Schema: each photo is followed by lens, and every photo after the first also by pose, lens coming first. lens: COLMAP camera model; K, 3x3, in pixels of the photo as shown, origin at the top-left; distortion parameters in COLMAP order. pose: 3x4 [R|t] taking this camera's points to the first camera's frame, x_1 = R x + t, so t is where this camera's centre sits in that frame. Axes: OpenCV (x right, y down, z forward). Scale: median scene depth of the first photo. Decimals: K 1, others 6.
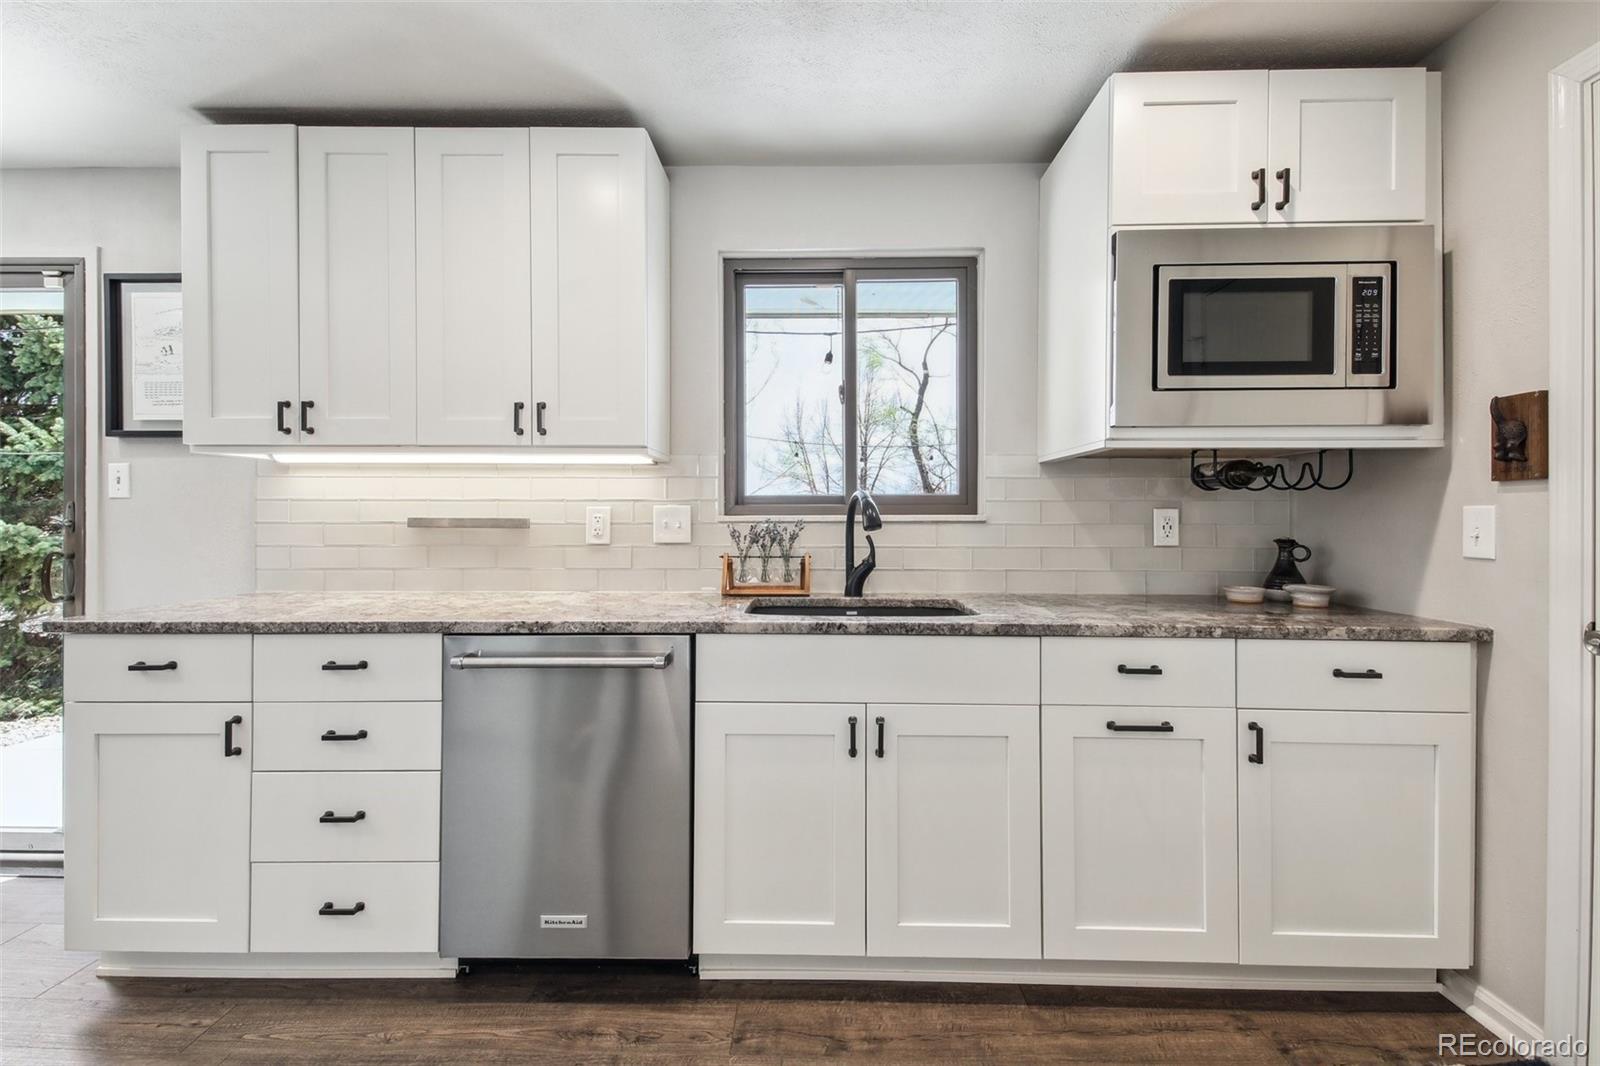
lens RADIAL K [[692.4, 0, 803.6], [0, 692.4, 514.7], [0, 0, 1]] dist [0.032908, -0.006122]
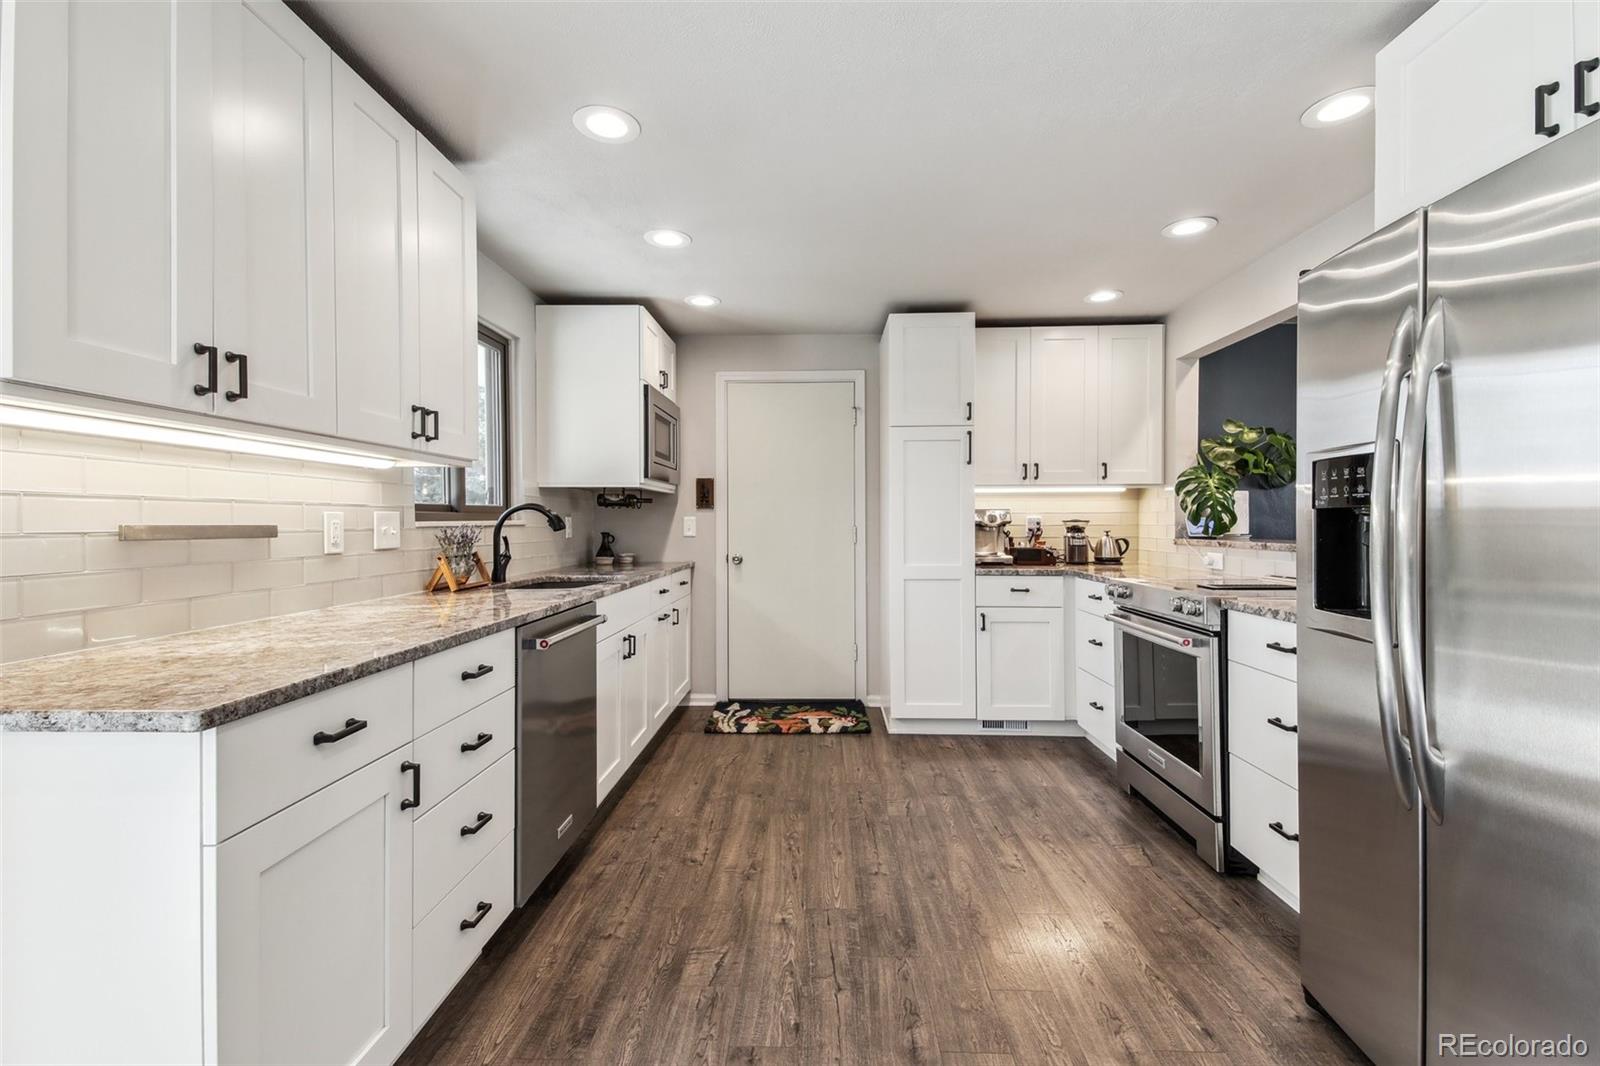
lens RADIAL K [[692.4, 0, 803.0], [0, 692.4, 524.1], [0, 0, 1]] dist [0.032908, -0.006122]
pose [[0.012602, -0.005646, 0.999905, -1.618375], [0.002011, 0.999982, 0.005621, 0.000800], [-0.999919, 0.001940, 0.012613, 0.517422]]
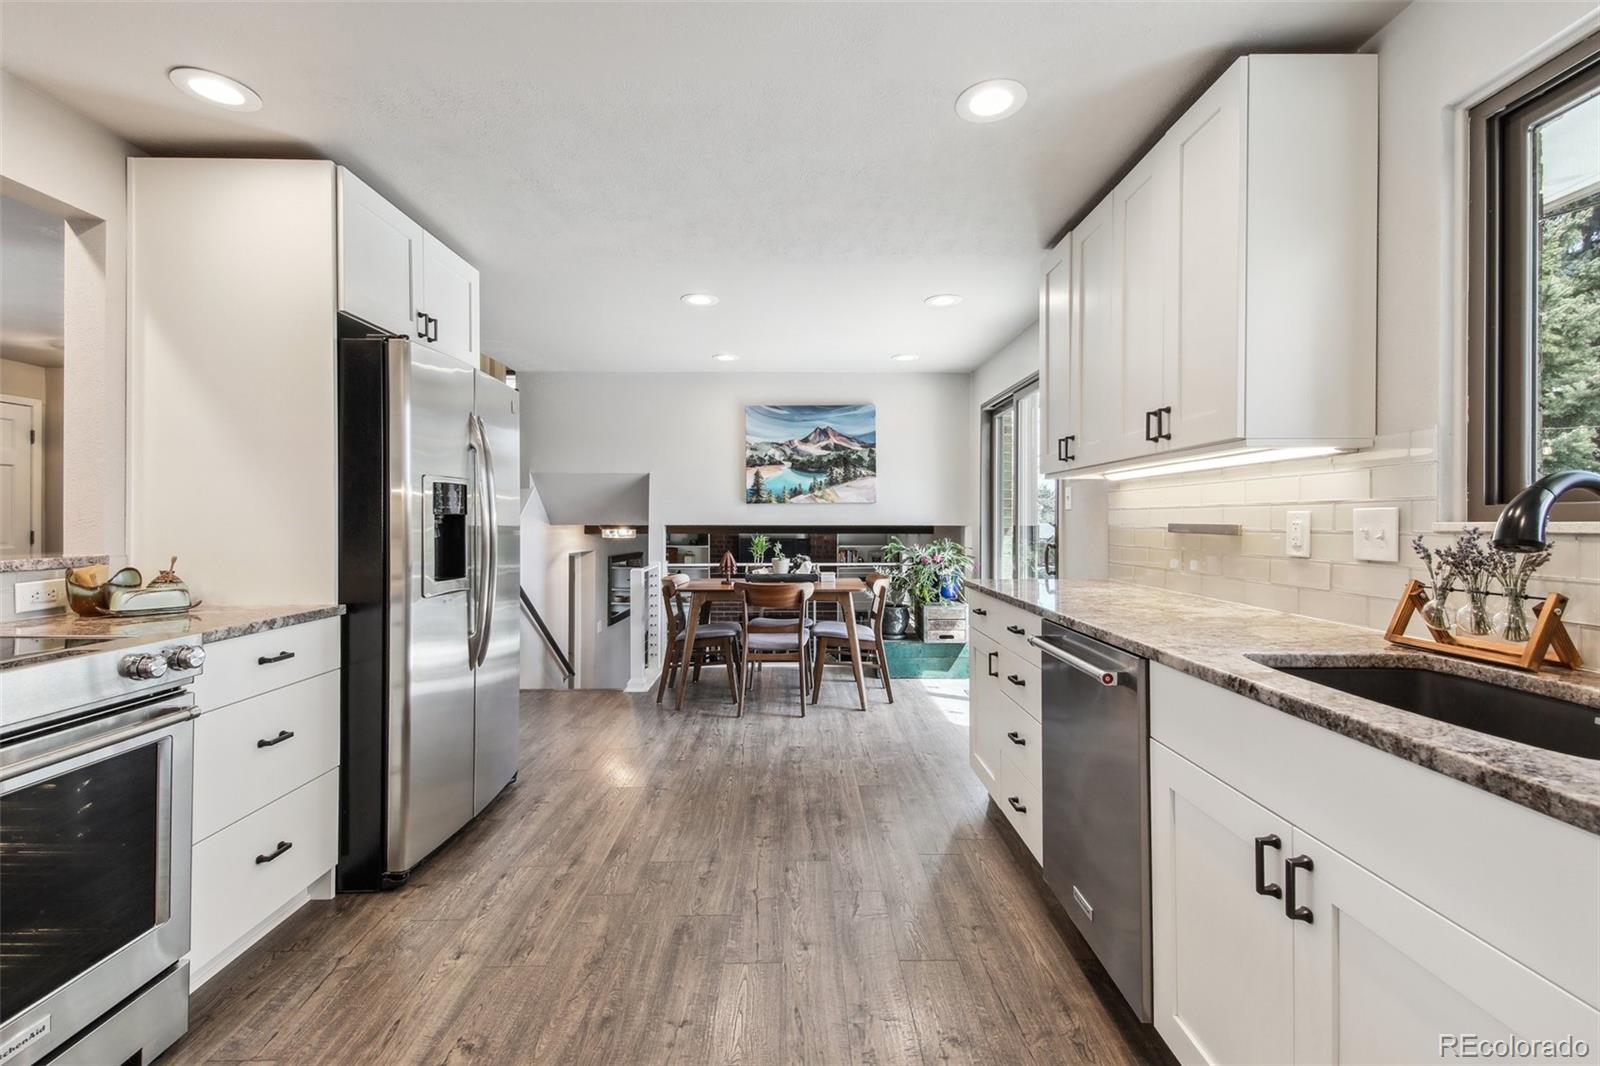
lens RADIAL K [[692.4, 0, 804.0], [0, 692.4, 519.1], [0, 0, 1]] dist [0.032908, -0.006122]
pose [[0.029698, -0.003159, -0.999554, 0.695414], [0.000297, 0.999995, -0.003152, 0.000623], [0.999559, -0.000204, 0.029699, 0.531690]]
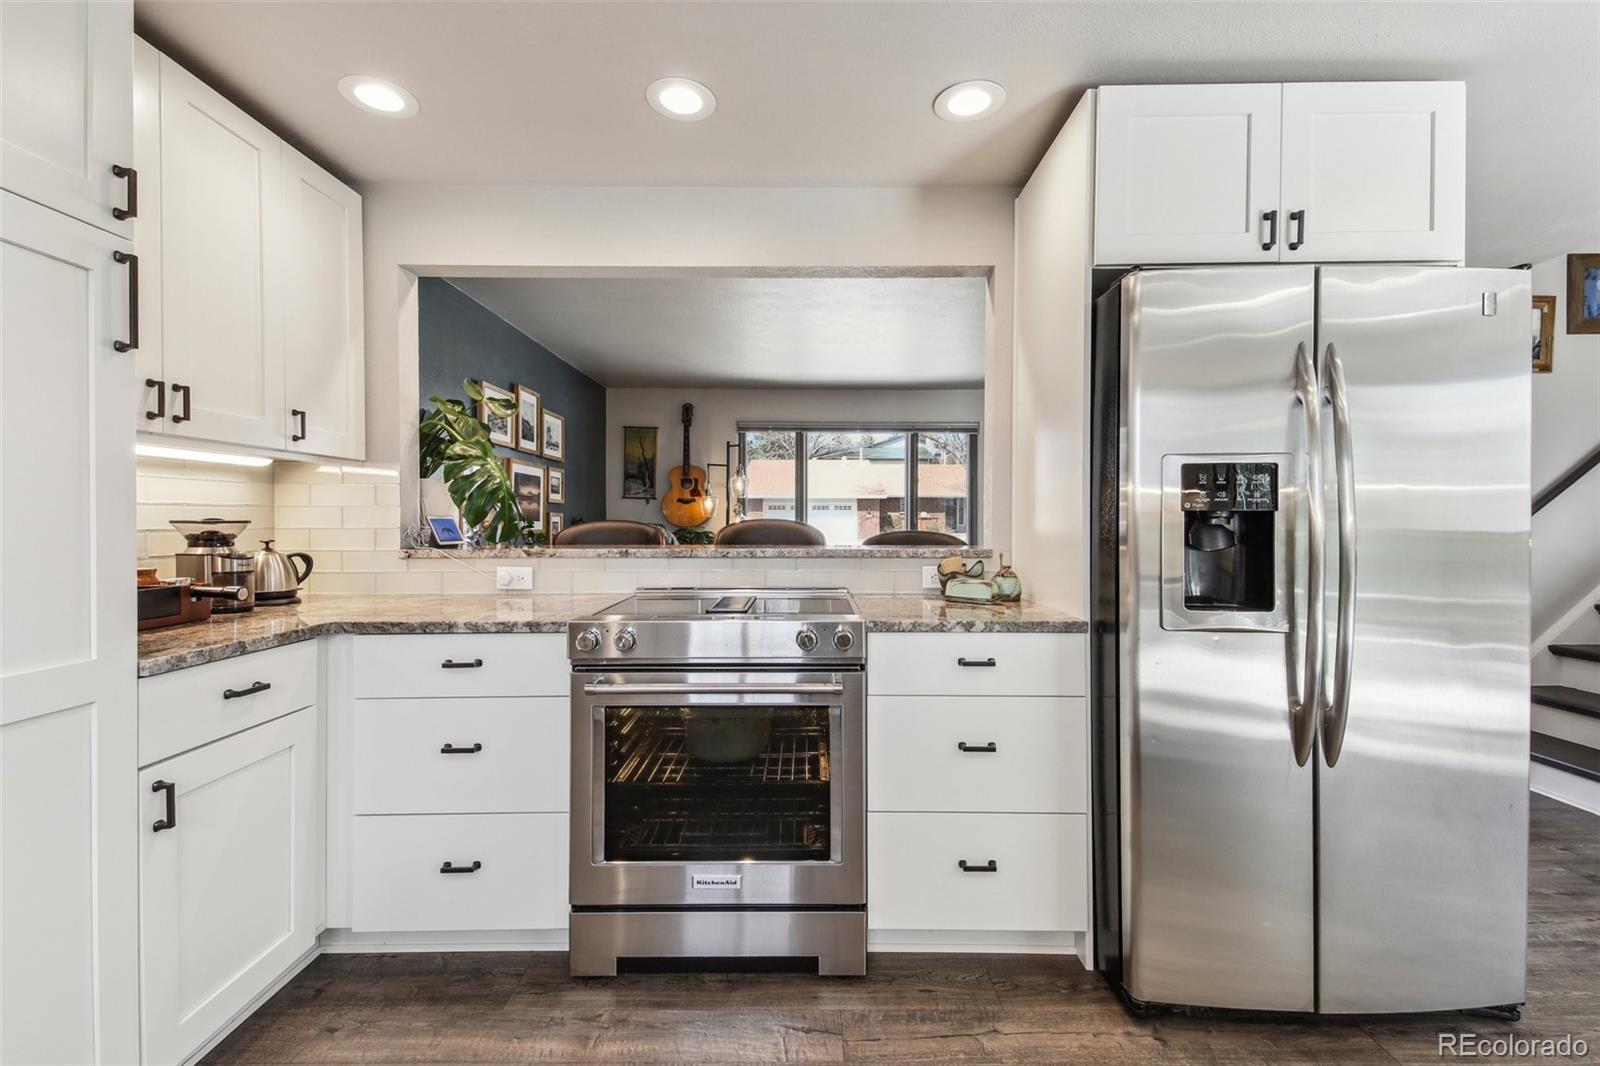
lens RADIAL K [[692.4, 0, 801.2], [0, 692.4, 522.4], [0, 0, 1]] dist [0.032908, -0.006122]
pose [[-0.999904, -0.002638, -0.013567, -0.158853], [-0.002689, 0.999989, 0.003745, 0.000359], [0.013556, 0.003781, -0.999901, 0.776329]]
